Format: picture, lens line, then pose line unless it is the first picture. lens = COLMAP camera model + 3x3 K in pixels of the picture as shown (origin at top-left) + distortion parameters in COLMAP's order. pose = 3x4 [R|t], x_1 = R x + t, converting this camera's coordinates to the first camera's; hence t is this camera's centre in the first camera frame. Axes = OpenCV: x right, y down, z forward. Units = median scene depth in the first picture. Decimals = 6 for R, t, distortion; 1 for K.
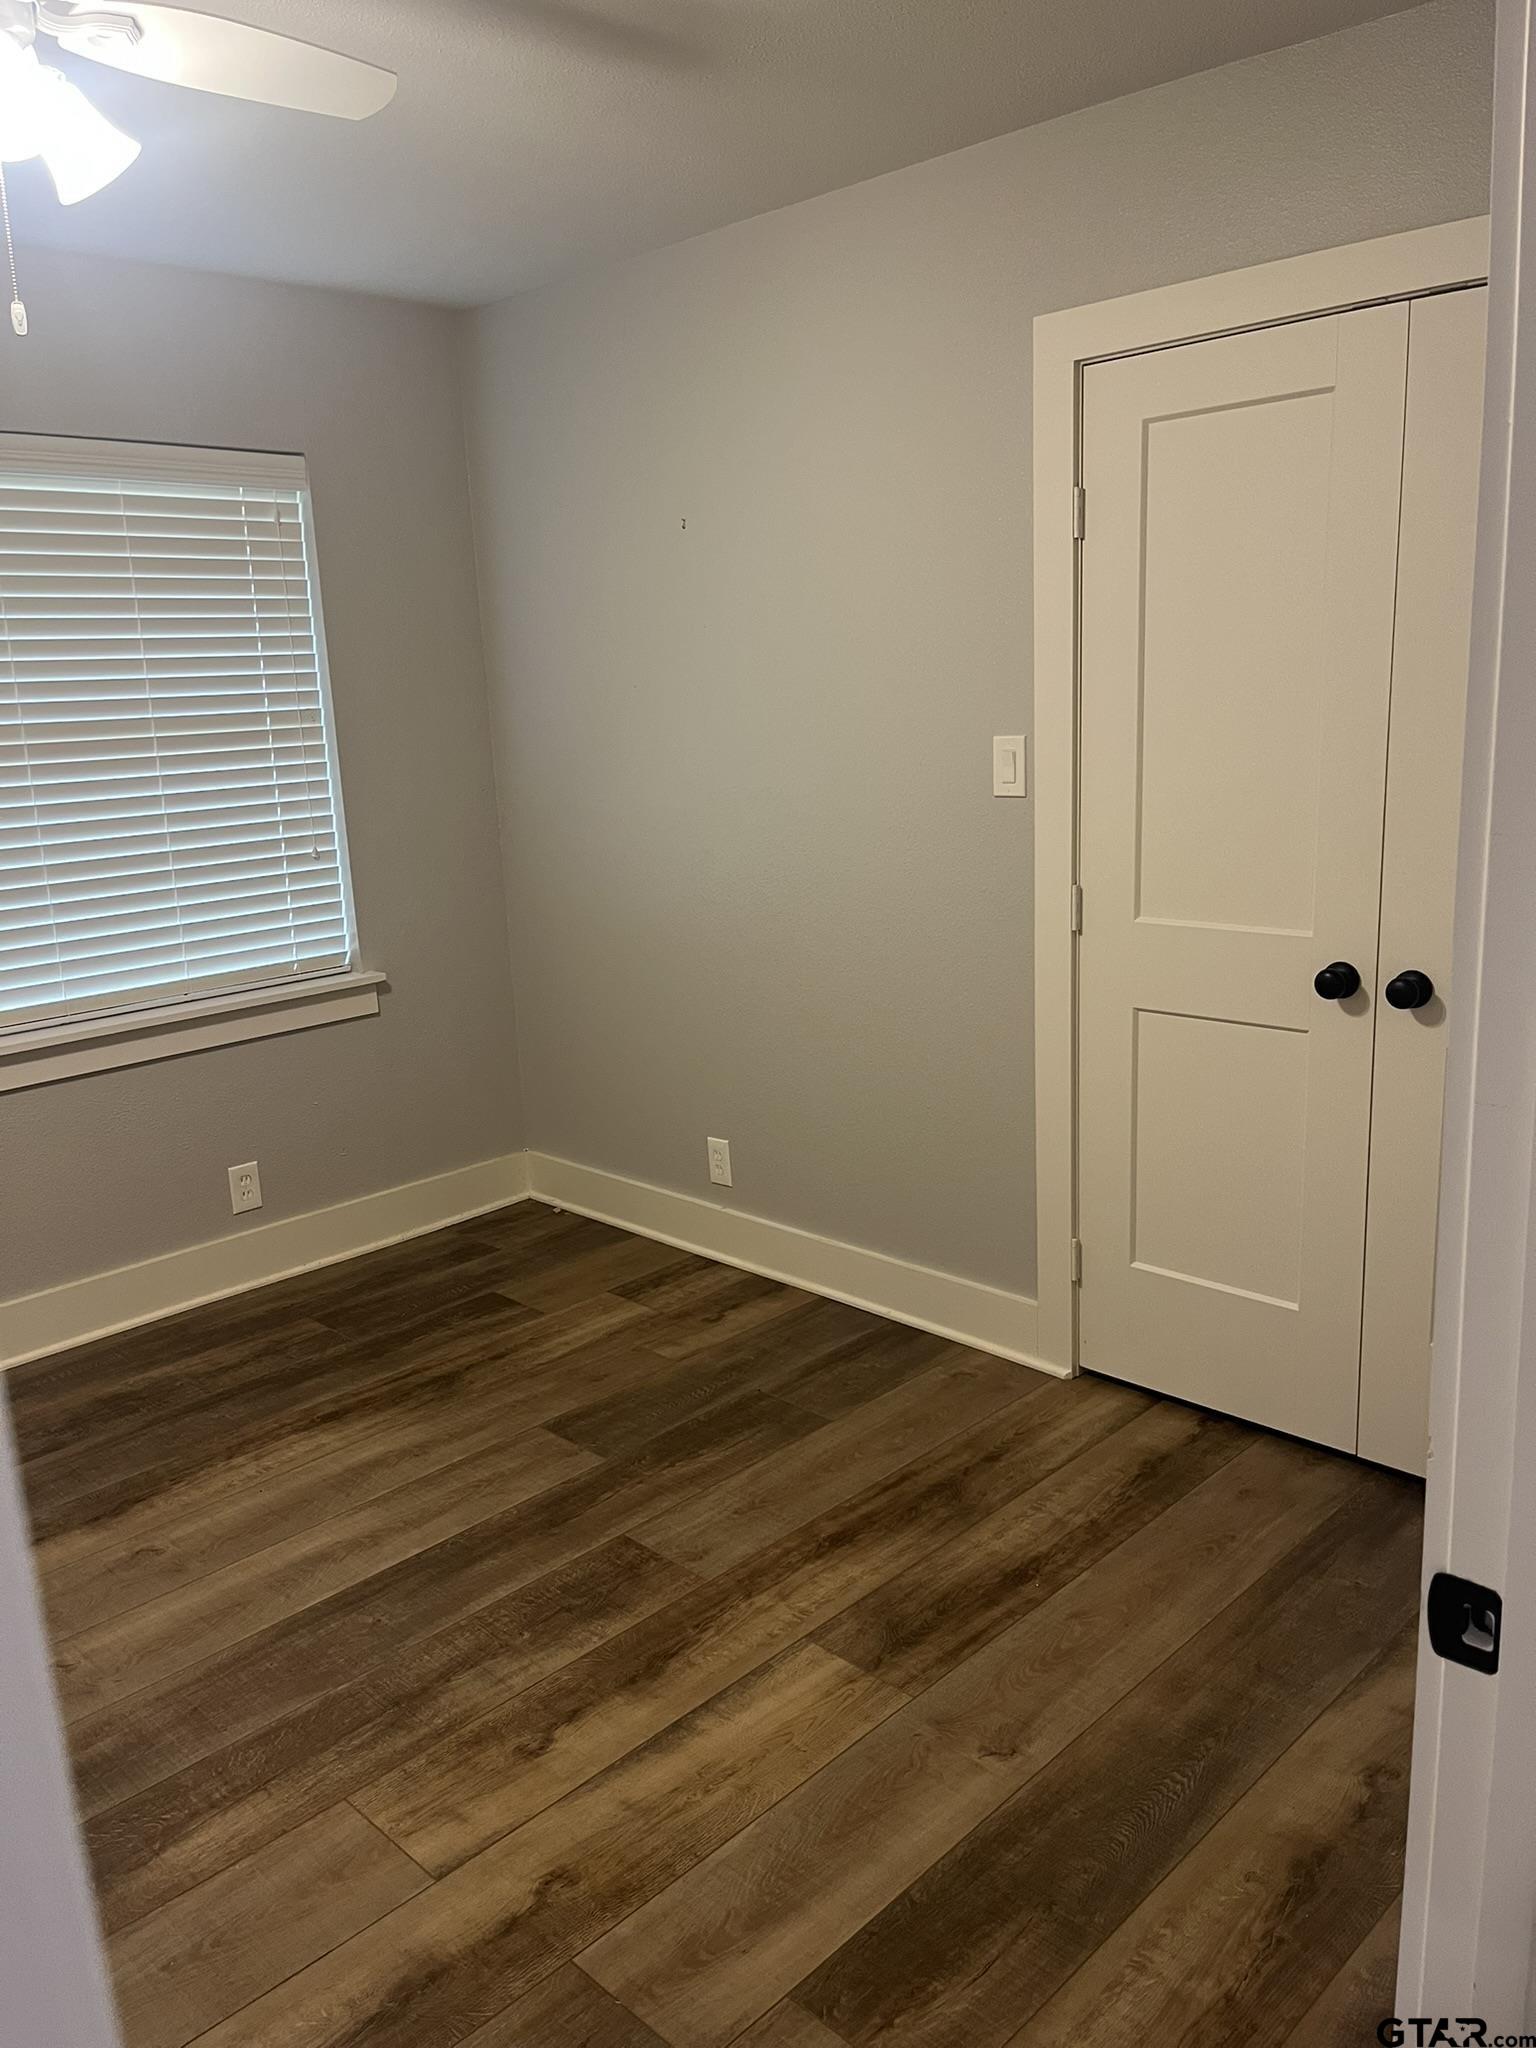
lens RADIAL K [[1550.8, 0, 768.5], [0, 1550.8, 1012.6], [0, 0, 1]] dist [0.059065, -0.088086]
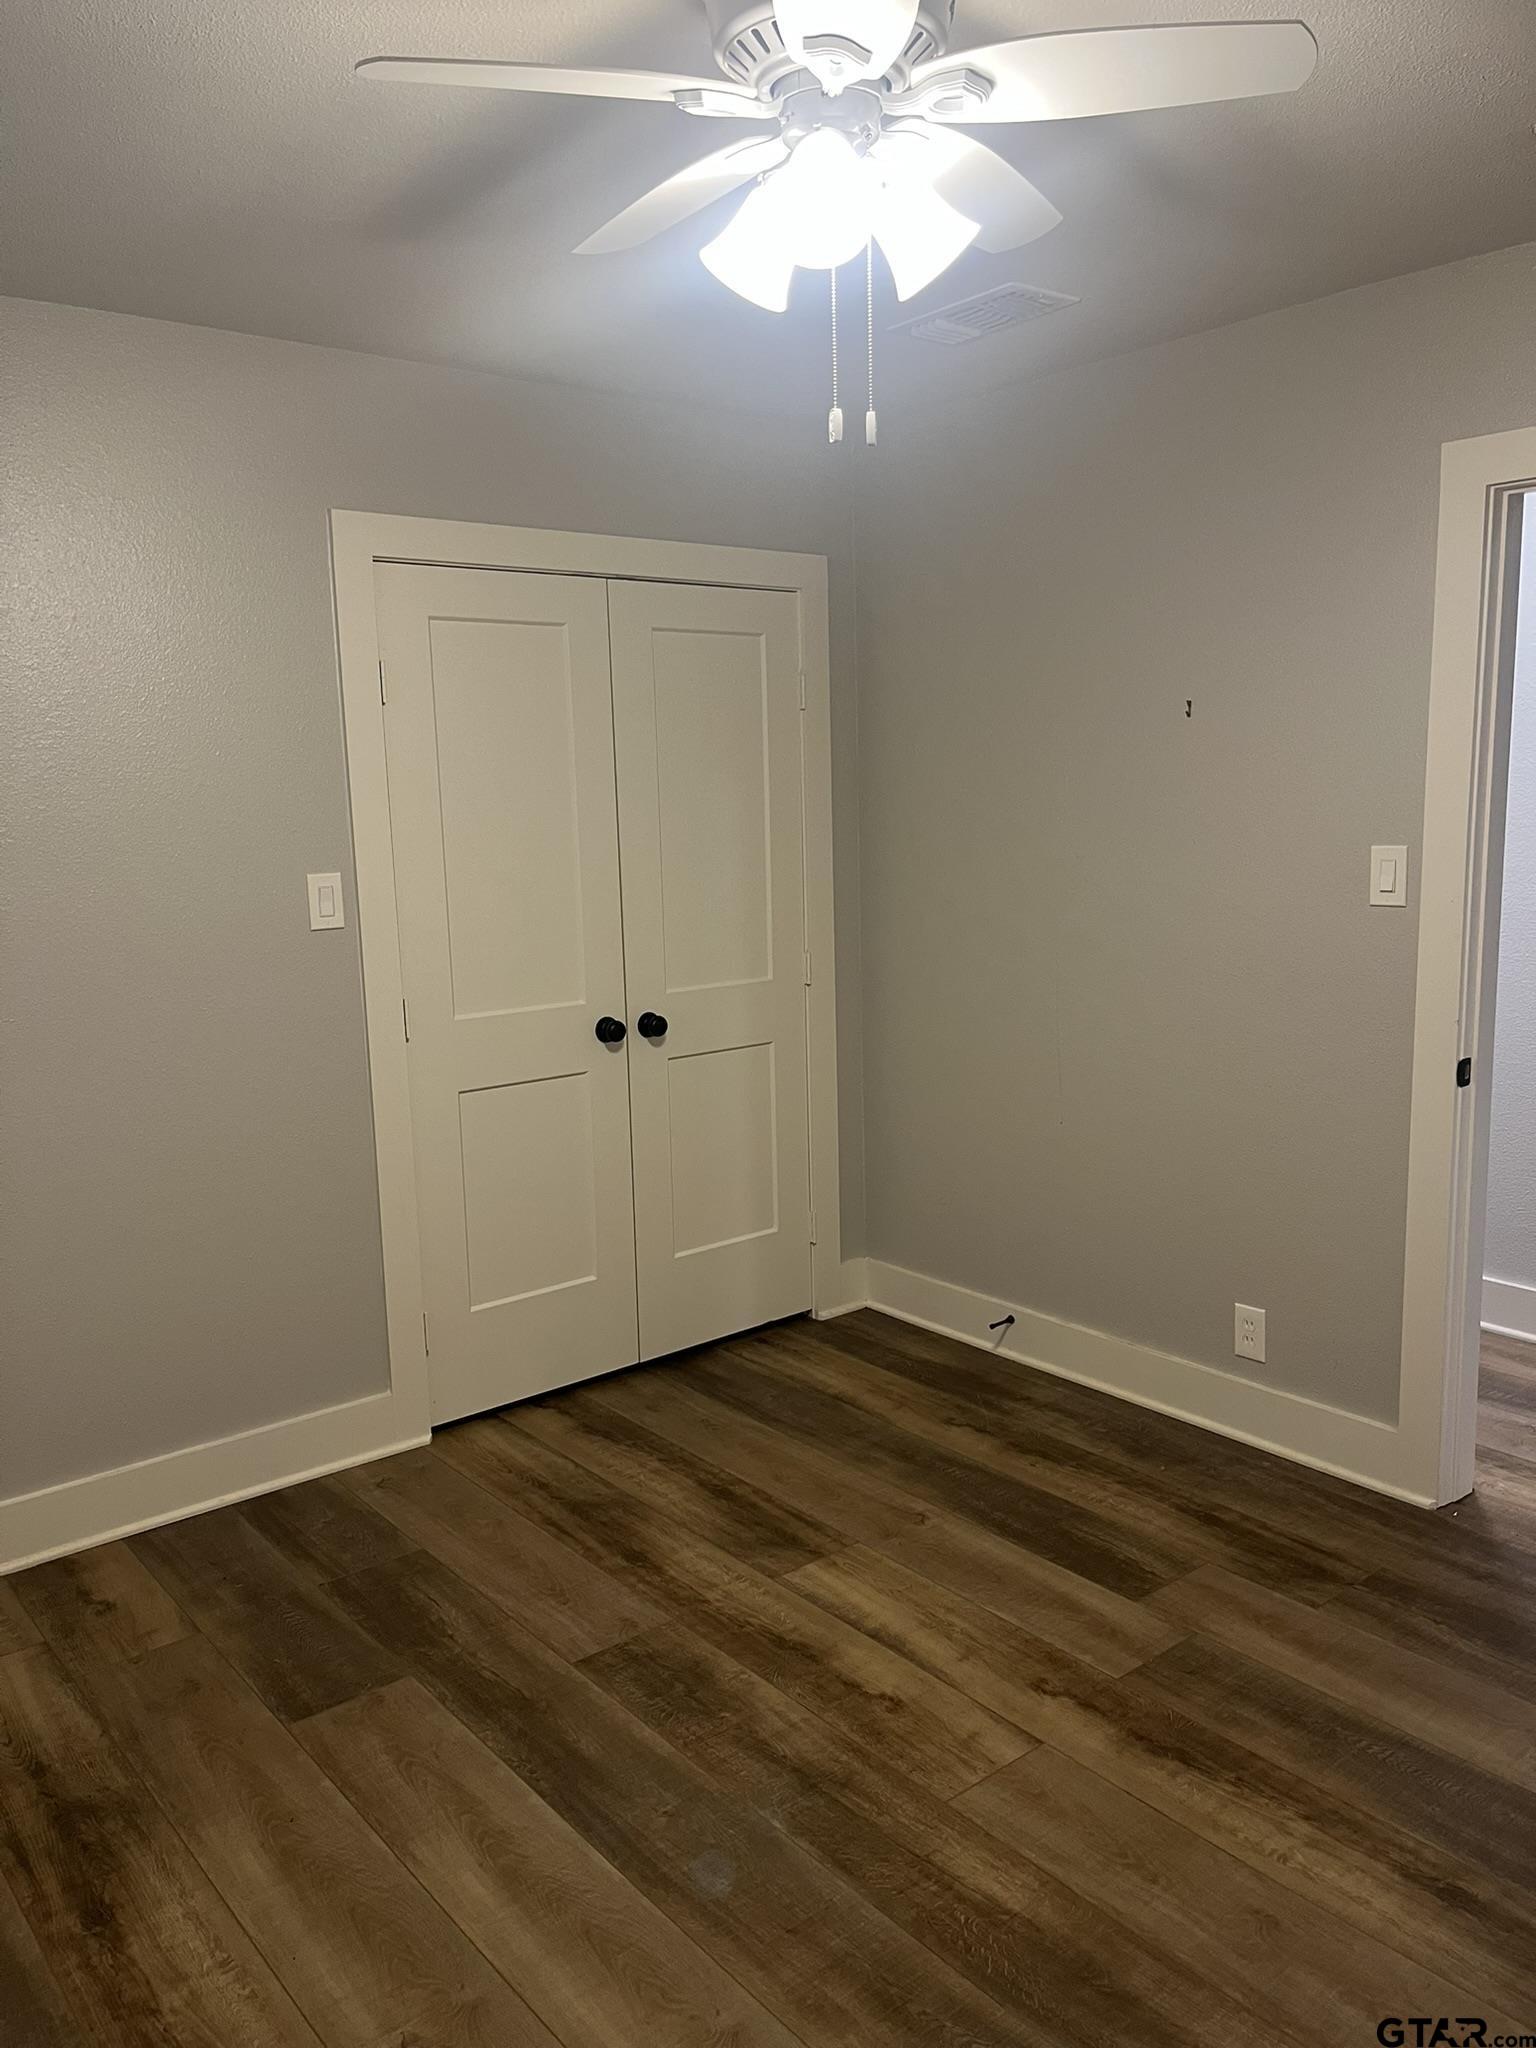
lens RADIAL K [[1550.8, 0, 754.9], [0, 1550.8, 1014.2], [0, 0, 1]] dist [0.059065, -0.088086]
pose [[0.112369, -0.103293, 0.988283, -1.062954], [0.227373, 0.970867, 0.075620, -0.116076], [-0.967303, 0.216211, 0.132581, 0.705622]]
